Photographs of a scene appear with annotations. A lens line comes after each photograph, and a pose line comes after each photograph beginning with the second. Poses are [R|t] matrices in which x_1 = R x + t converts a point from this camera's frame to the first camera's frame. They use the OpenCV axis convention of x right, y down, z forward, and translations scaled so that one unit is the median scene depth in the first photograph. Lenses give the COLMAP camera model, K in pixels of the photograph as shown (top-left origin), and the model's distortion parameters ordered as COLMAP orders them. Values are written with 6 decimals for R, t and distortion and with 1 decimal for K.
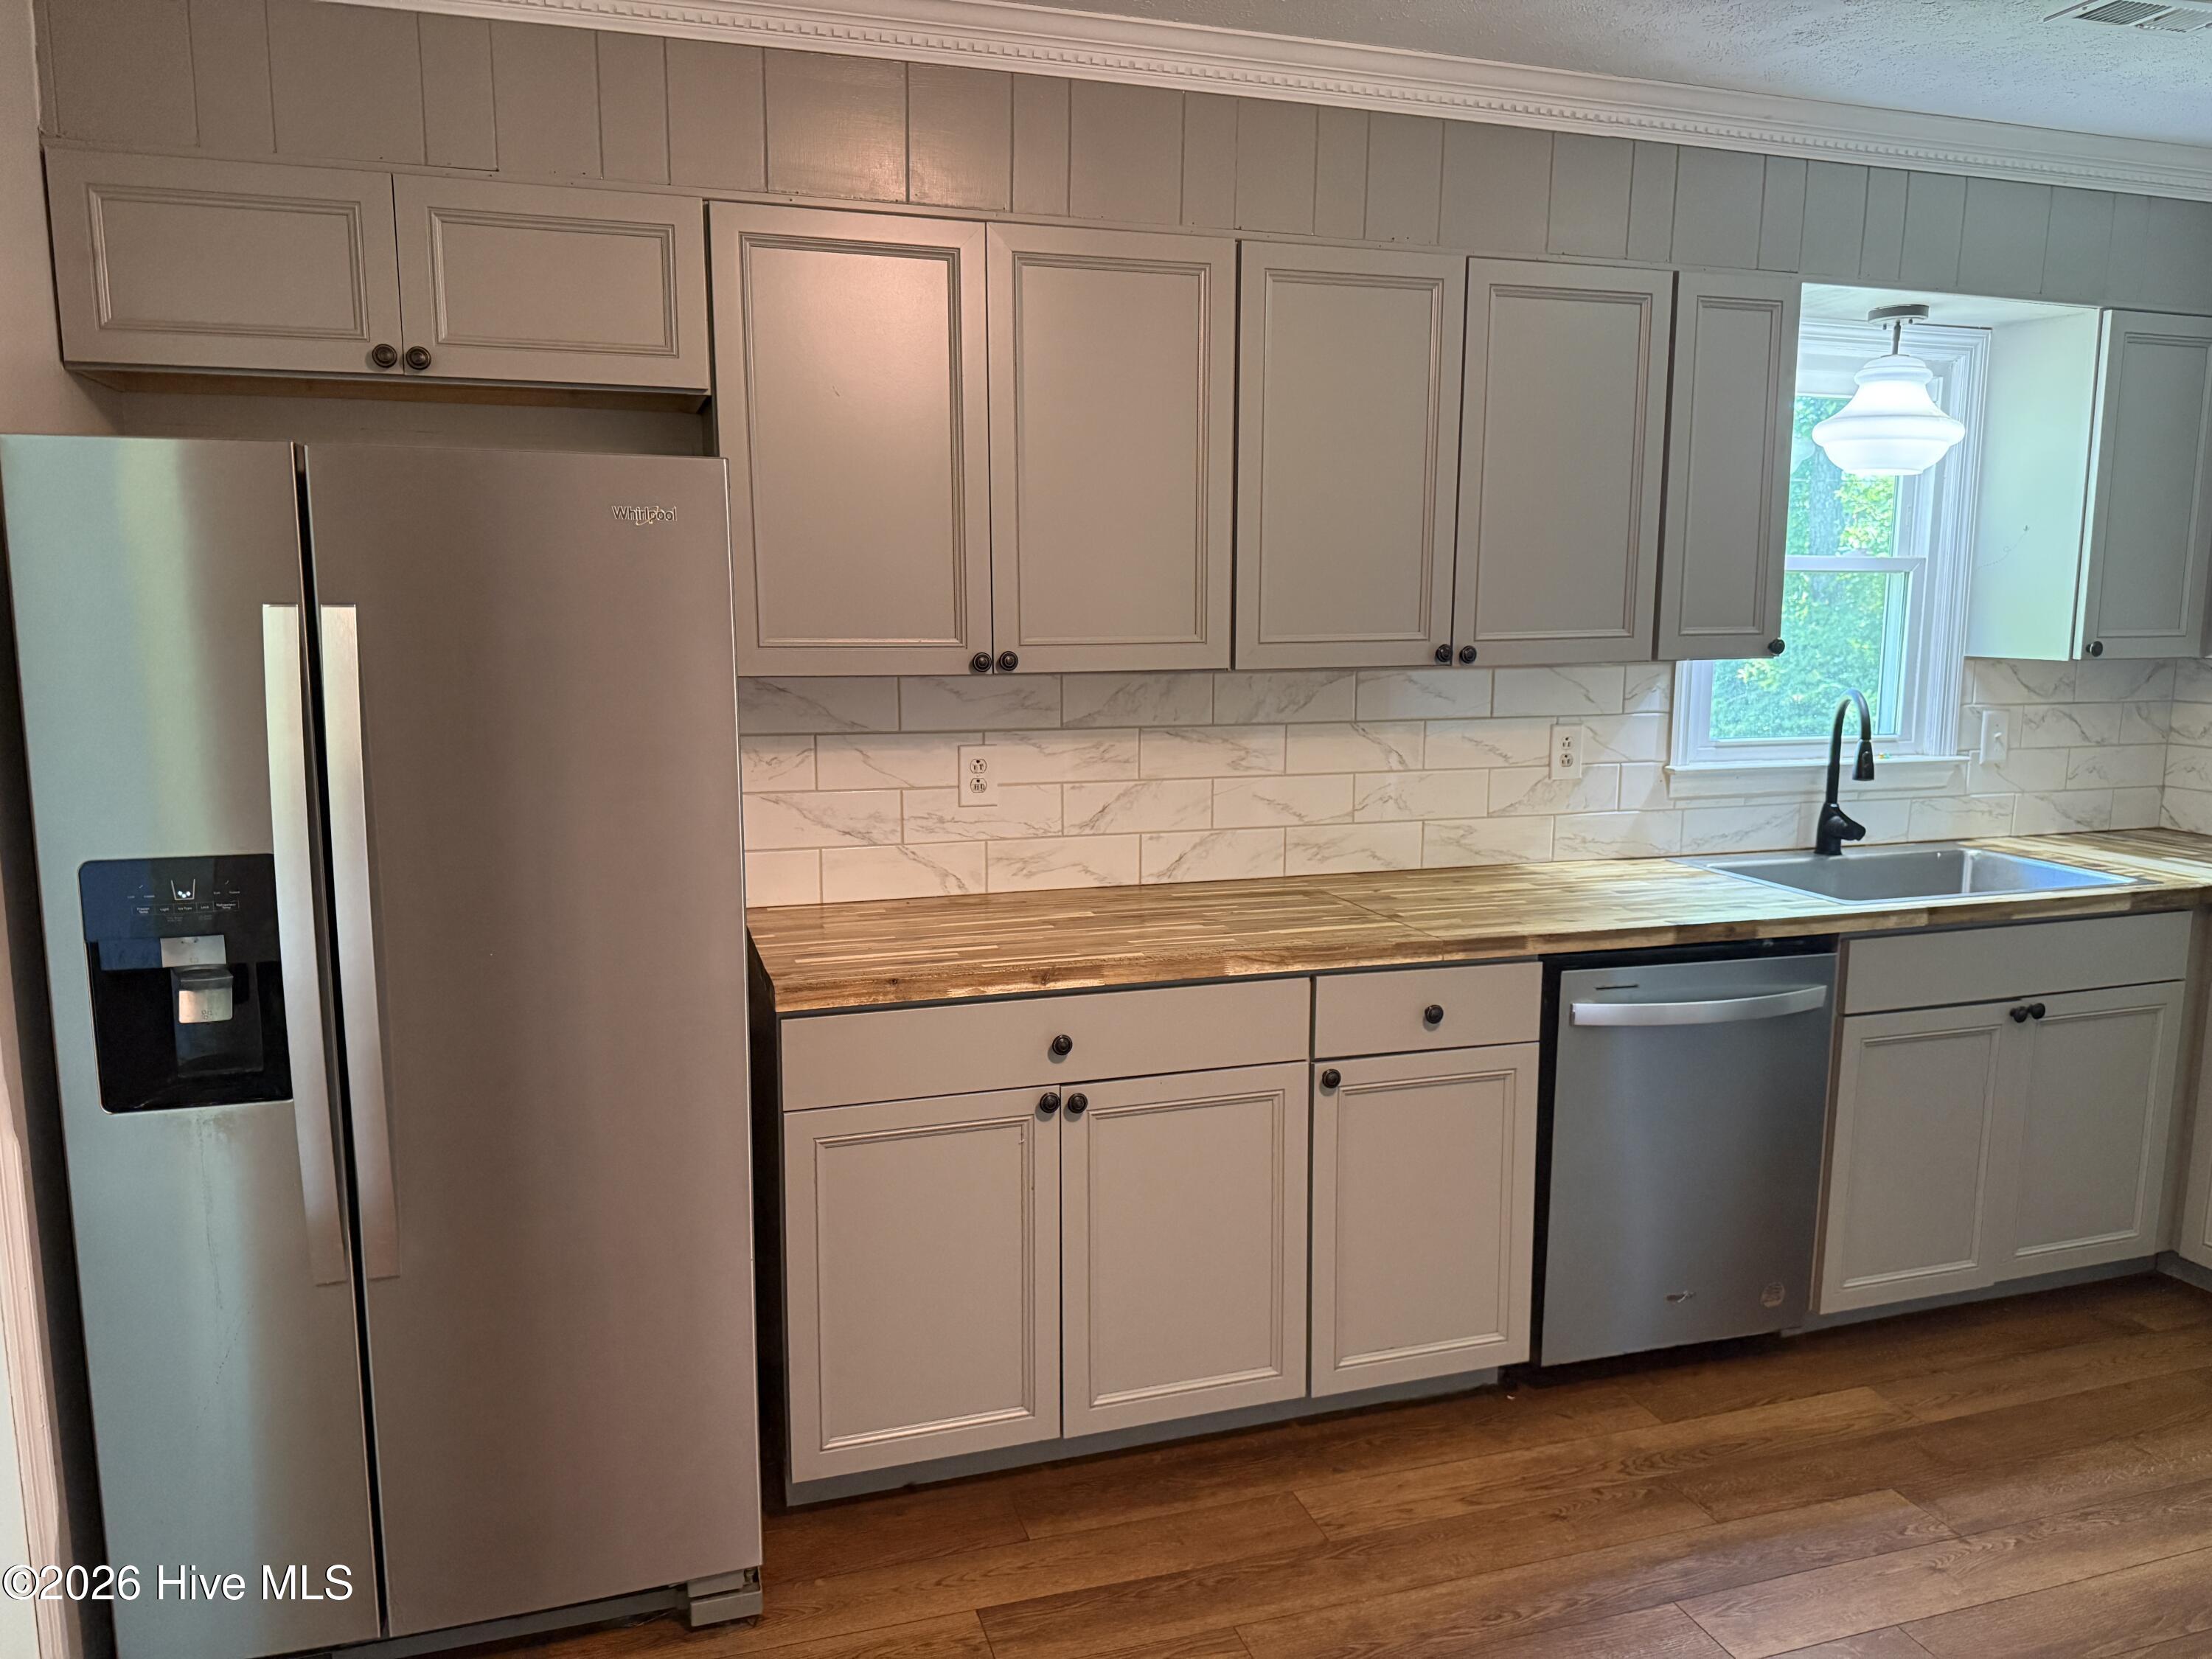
lens RADIAL K [[1567.3, 0, 1101.6], [0, 1567.3, 834.9], [0, 0, 1]] dist [0.085185, -0.118467]
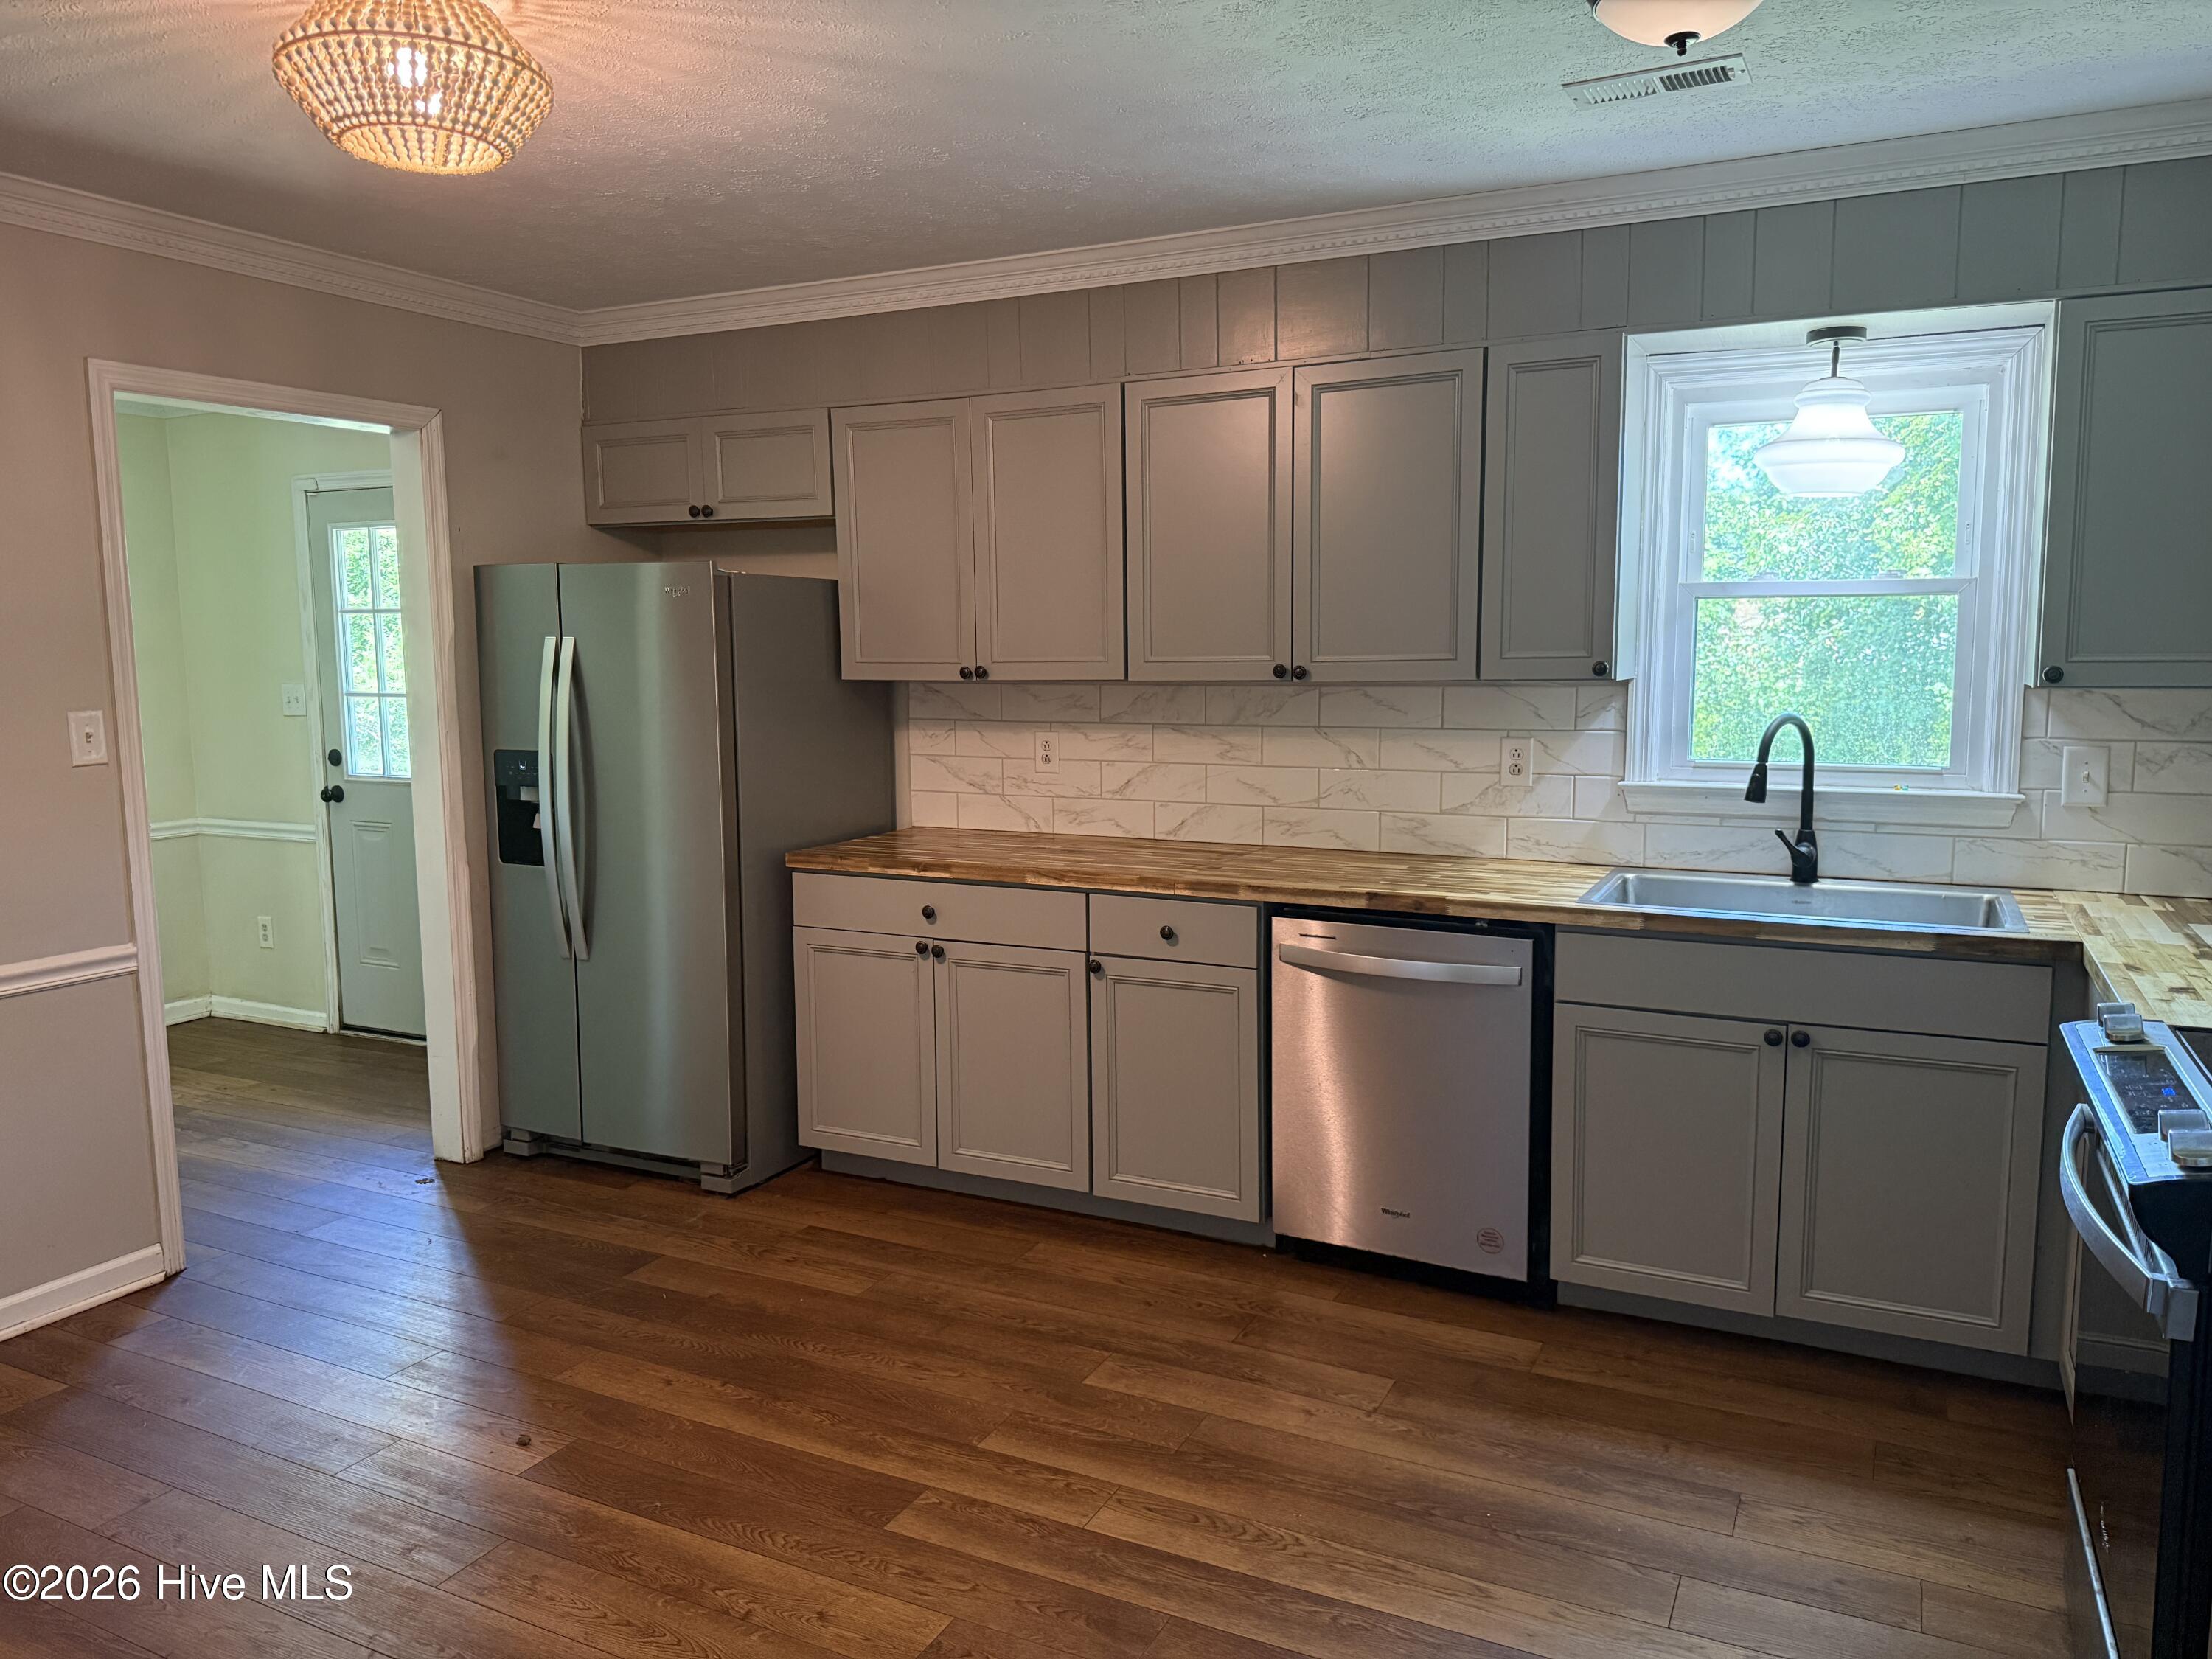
lens RADIAL K [[1567.3, 0, 1095.6], [0, 1567.3, 824.2], [0, 0, 1]] dist [0.085185, -0.118467]
pose [[0.708418, 0.074528, -0.701847, 0.992528], [-0.095785, 0.995361, 0.009014, 0.012037], [0.699263, 0.060841, 0.712270, -0.013605]]
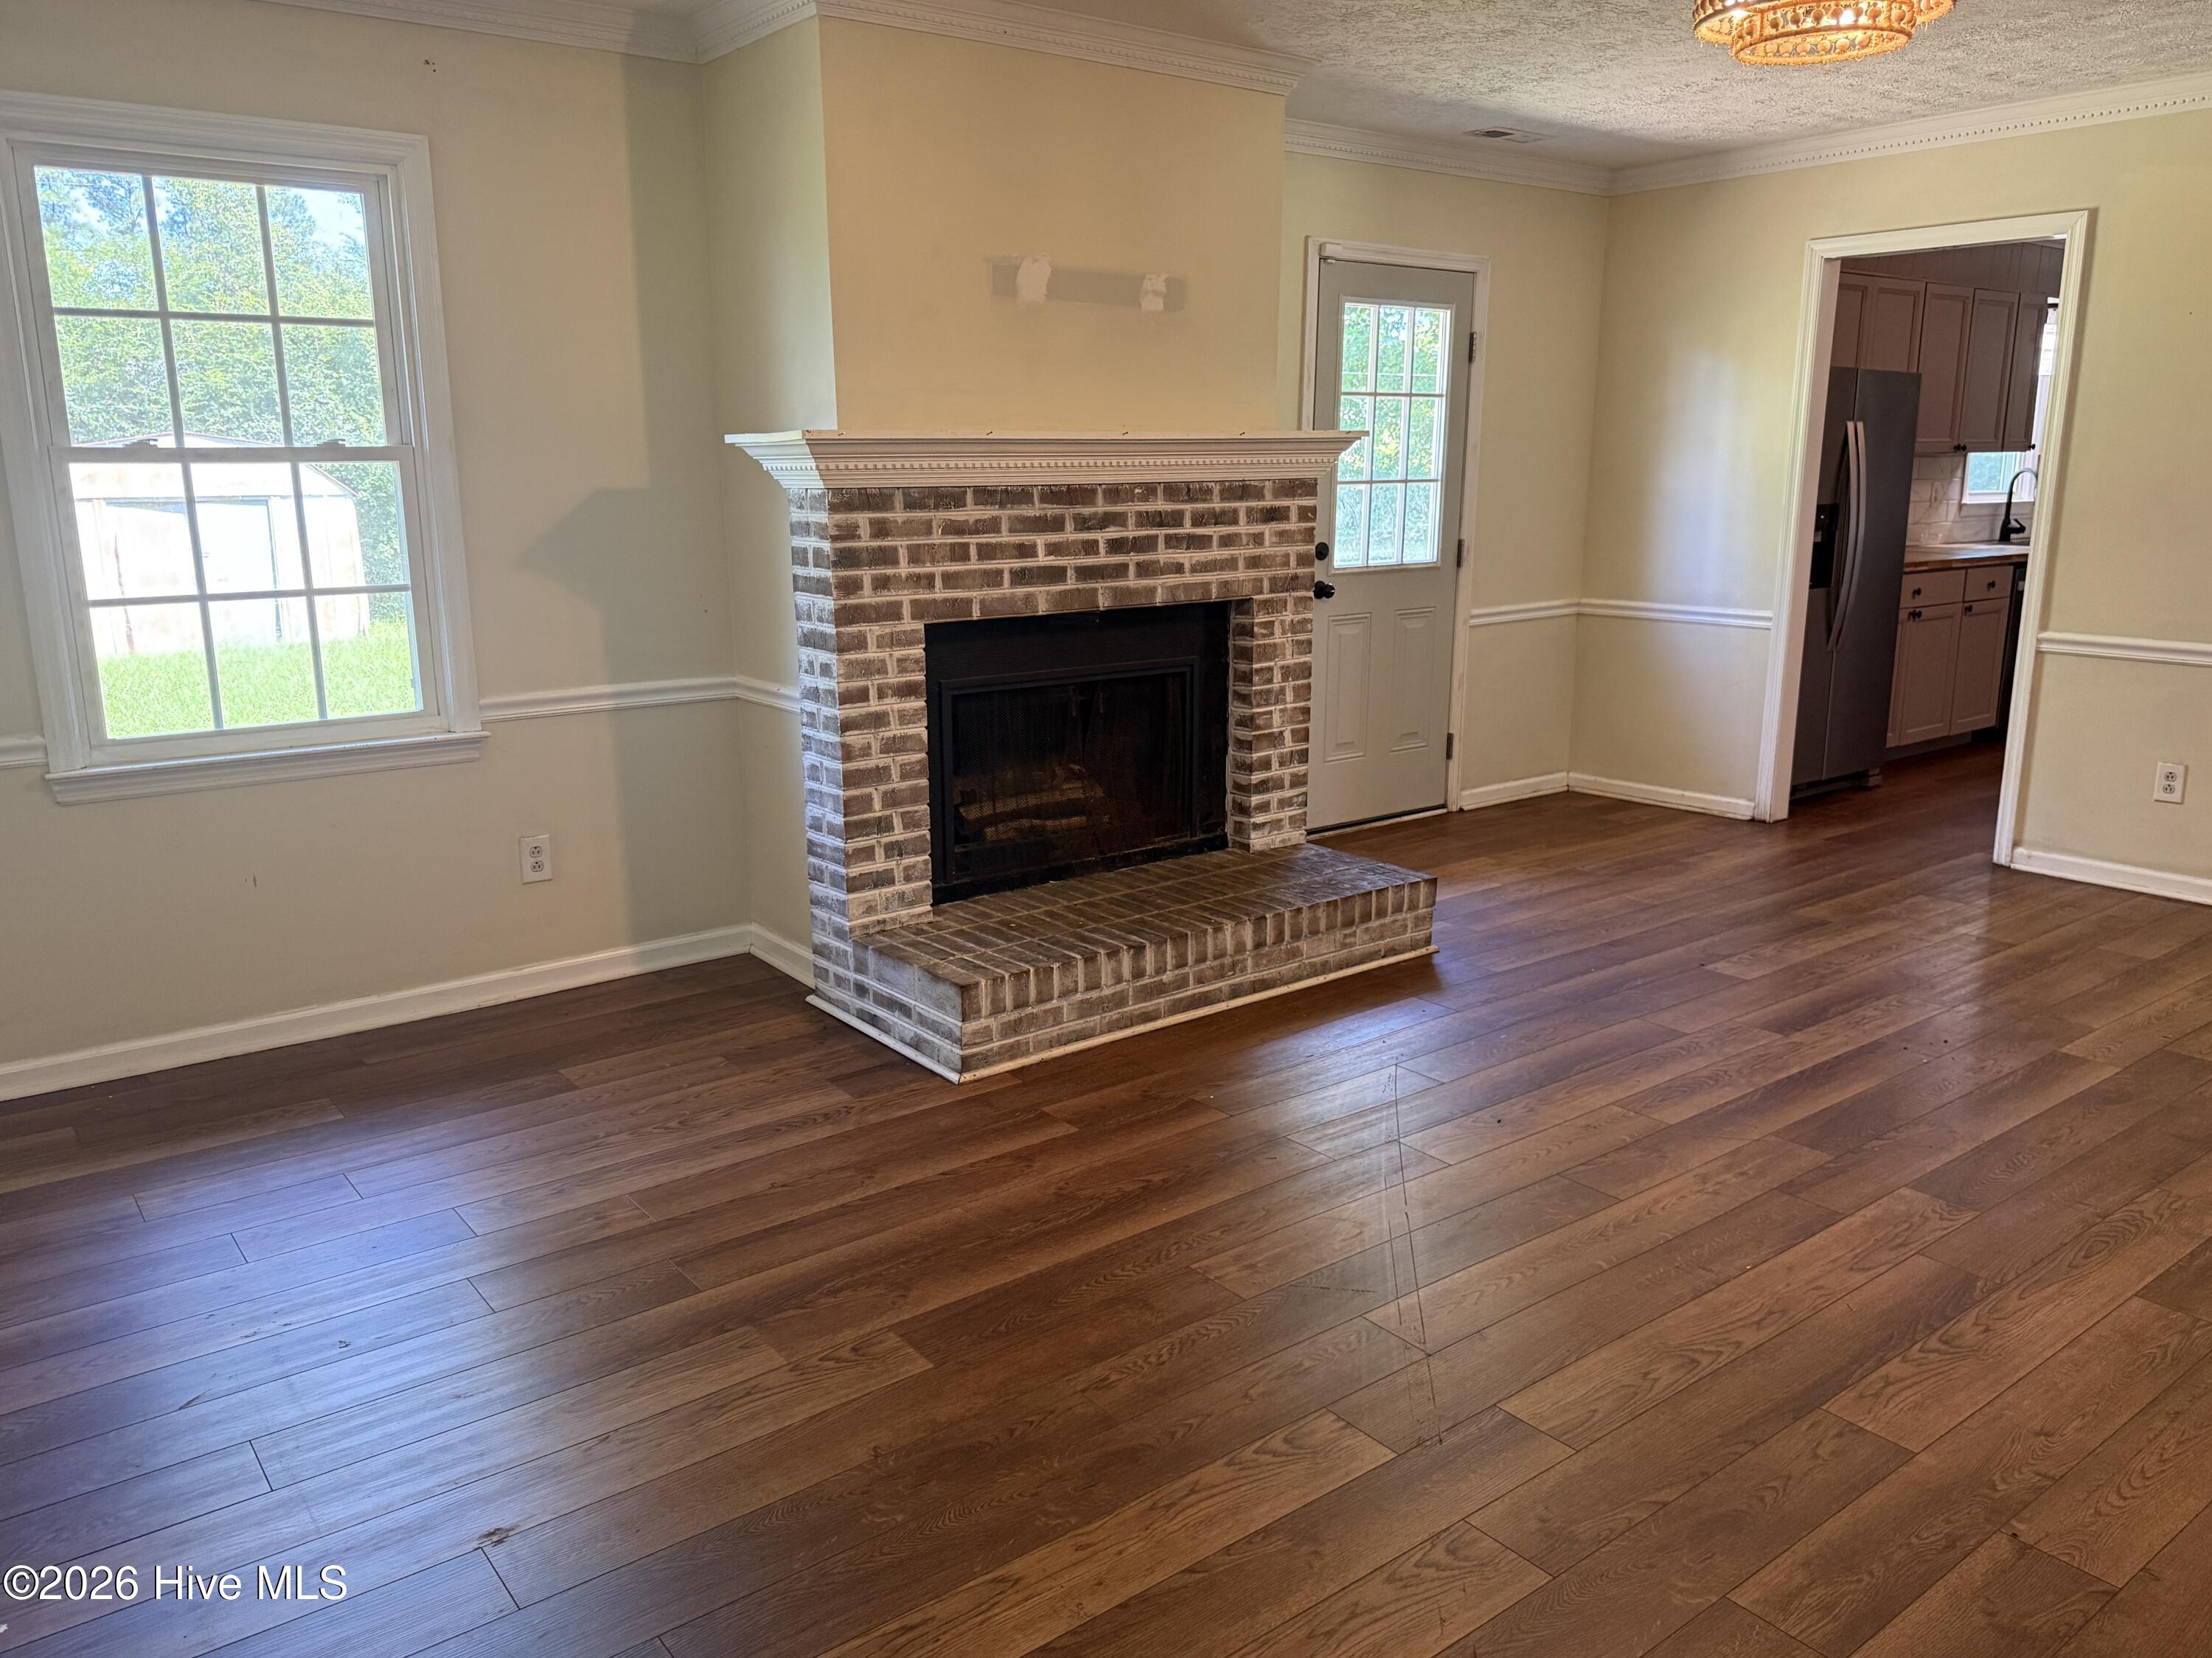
lens RADIAL K [[1629.3, 0, 1099.1], [0, 1629.3, 835.3], [0, 0, 1]] dist [0.098731, -0.110077]
pose [[0.942492, -0.077885, 0.325026, -1.882736], [0.053739, 0.995130, 0.082631, 0.195976], [-0.329879, -0.060412, 0.942088, -1.011027]]
